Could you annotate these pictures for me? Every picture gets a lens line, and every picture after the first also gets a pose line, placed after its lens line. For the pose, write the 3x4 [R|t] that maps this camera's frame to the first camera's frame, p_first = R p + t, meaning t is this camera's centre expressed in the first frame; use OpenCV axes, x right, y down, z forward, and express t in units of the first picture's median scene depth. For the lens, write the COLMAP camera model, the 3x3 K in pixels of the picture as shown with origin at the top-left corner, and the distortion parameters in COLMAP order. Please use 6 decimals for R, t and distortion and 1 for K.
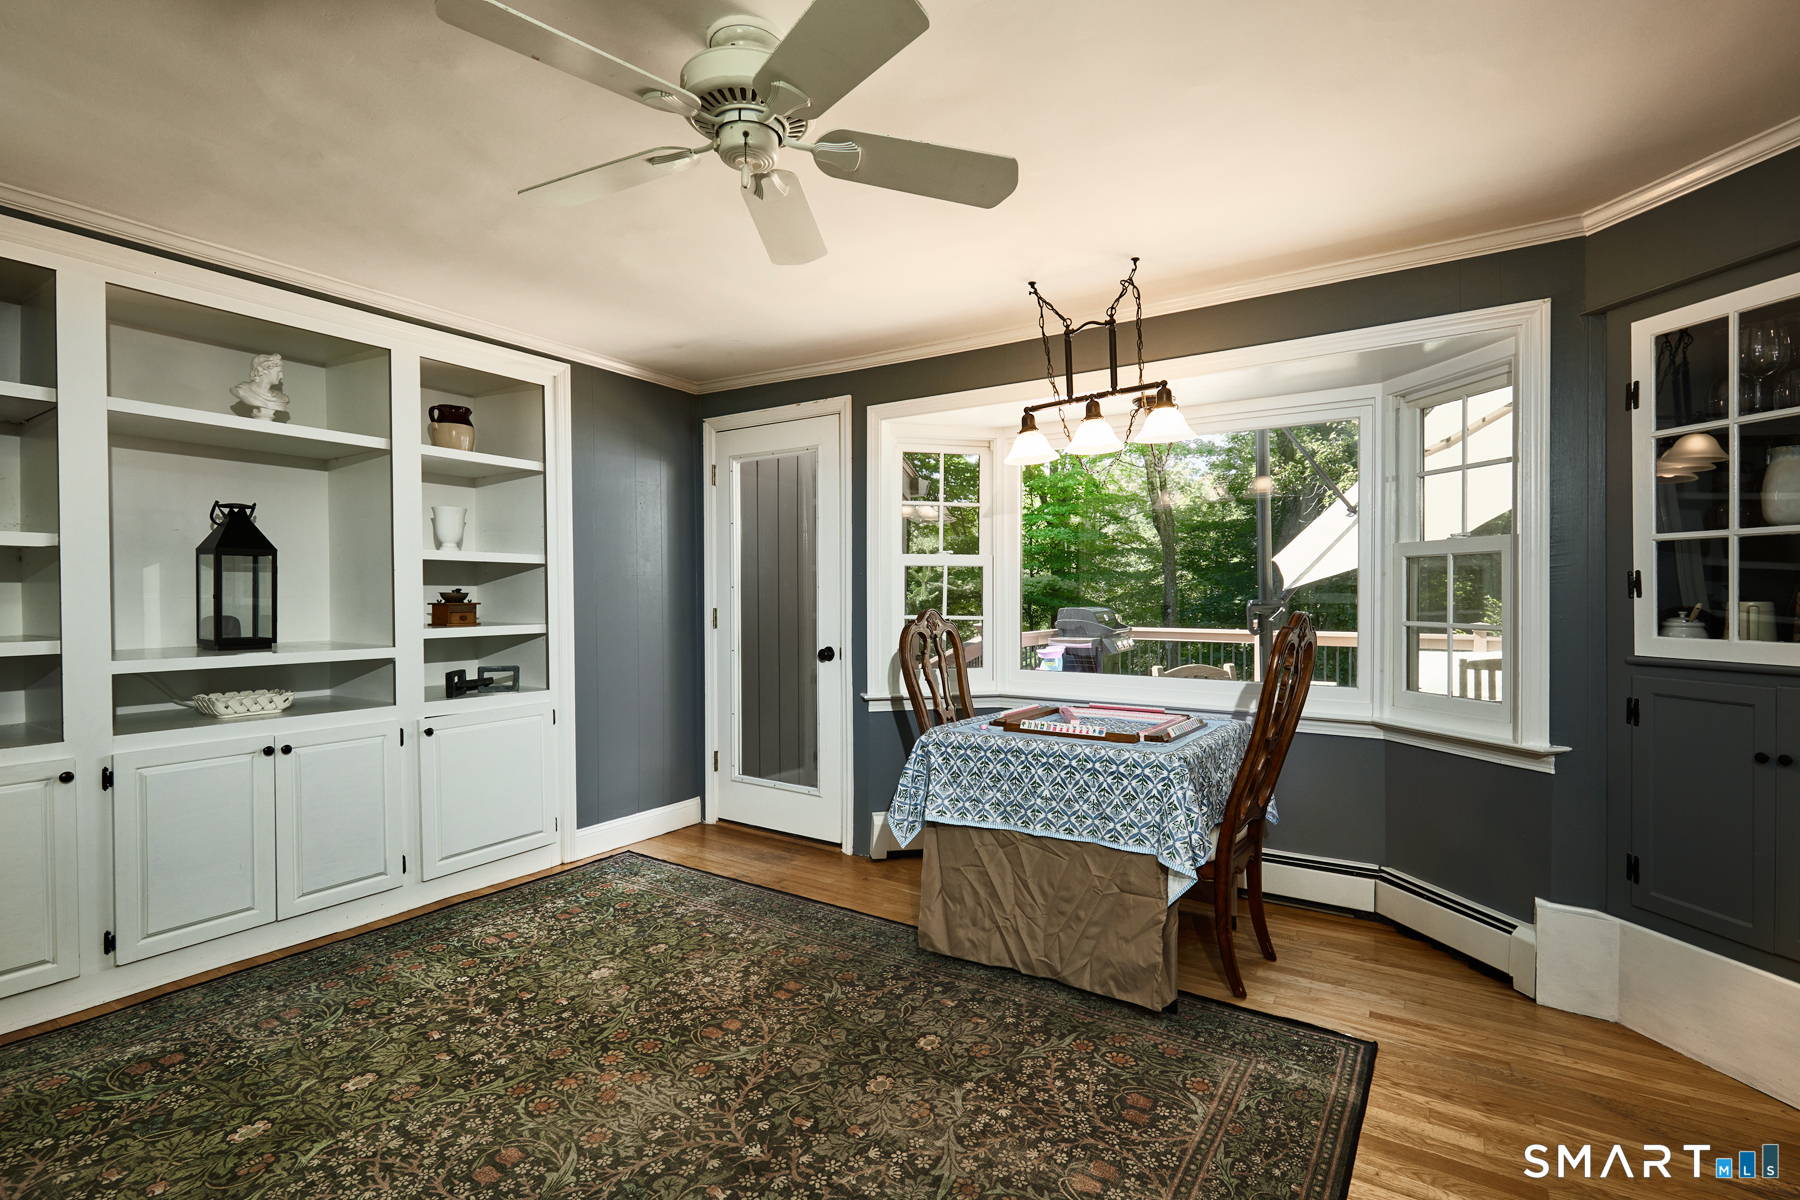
lens RADIAL K [[819.1, 0, 900.0], [0, 819.1, 600.0], [0, 0, 1]] dist [0.001052, 0.000043]
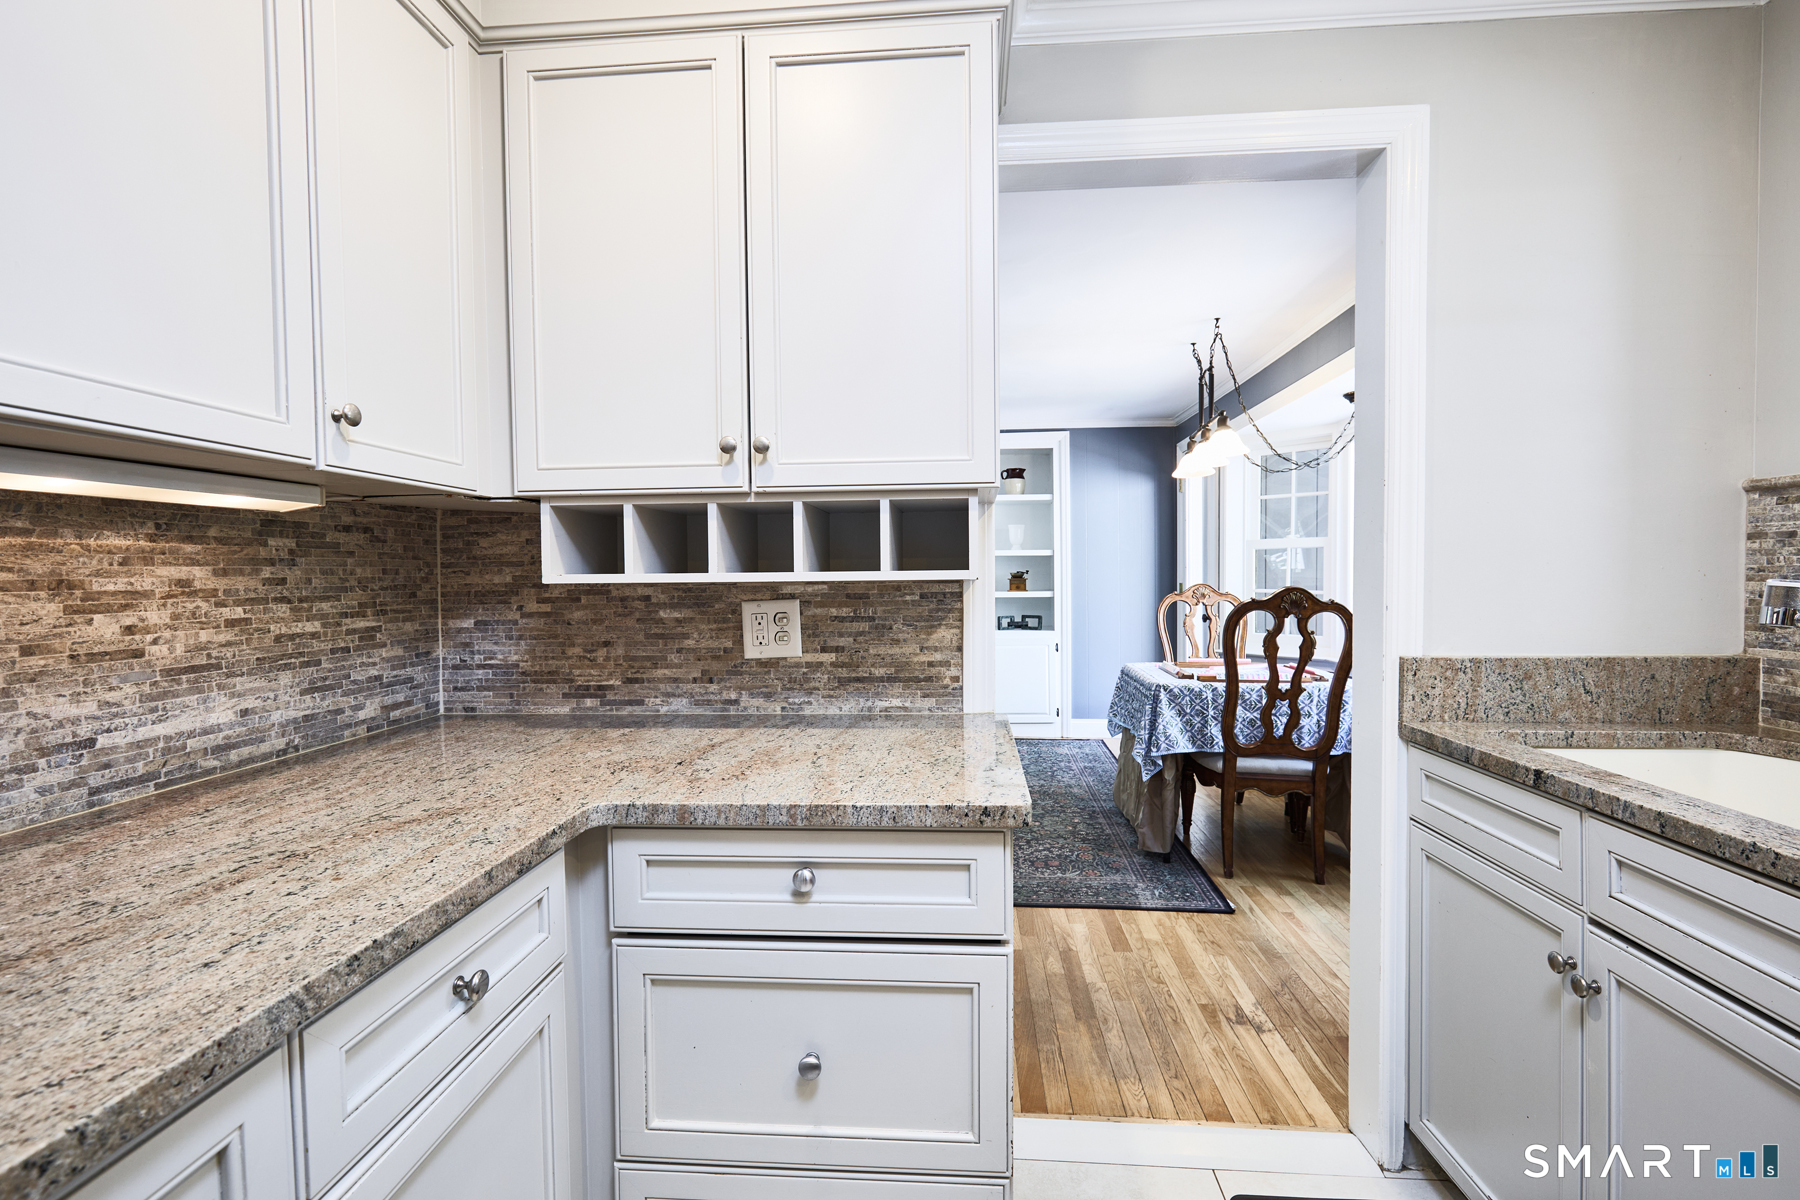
lens RADIAL K [[822.6, 0, 900.0], [0, 822.6, 600.0], [0, 0, 1]] dist [0.001698, 0.000205]
pose [[0.469040, 0.025824, -0.882799, 0.939984], [0.007965, 0.999408, 0.033467, -0.012059], [0.883141, -0.022728, 0.468557, -0.065210]]
